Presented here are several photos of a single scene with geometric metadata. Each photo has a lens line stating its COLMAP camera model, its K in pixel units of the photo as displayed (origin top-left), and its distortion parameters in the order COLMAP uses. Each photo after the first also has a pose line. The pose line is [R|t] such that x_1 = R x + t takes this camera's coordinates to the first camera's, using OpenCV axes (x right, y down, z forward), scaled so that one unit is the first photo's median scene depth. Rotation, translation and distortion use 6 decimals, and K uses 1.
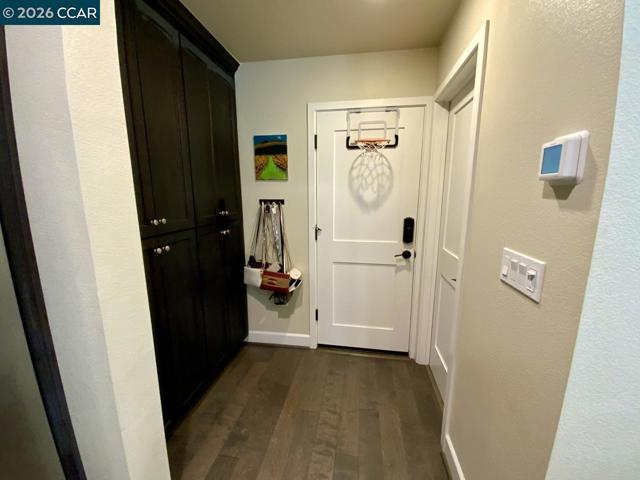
lens RADIAL K [[259.2, 0, 320.0], [0, 259.2, 239.2], [0, 0, 1]] dist [0.025655, -0.018442]
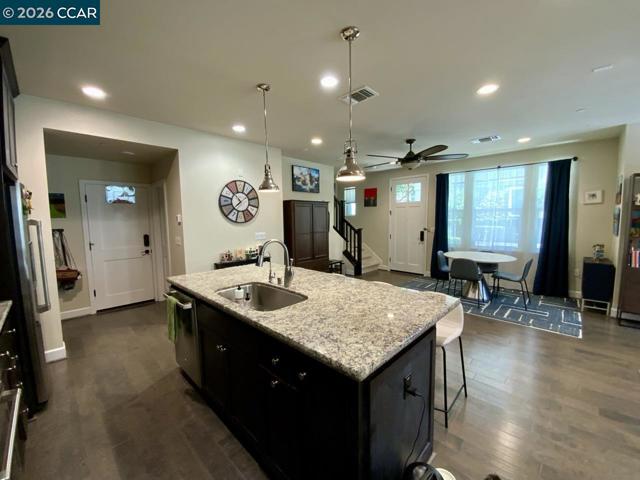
lens RADIAL K [[259.2, 0, 320.0], [0, 259.2, 239.2], [0, 0, 1]] dist [0.025655, -0.018442]
pose [[0.567357, -0.075548, 0.819999, -0.604440], [0.158914, 0.987109, -0.019008, 0.219804], [-0.807993, 0.141093, 0.572049, -1.372418]]
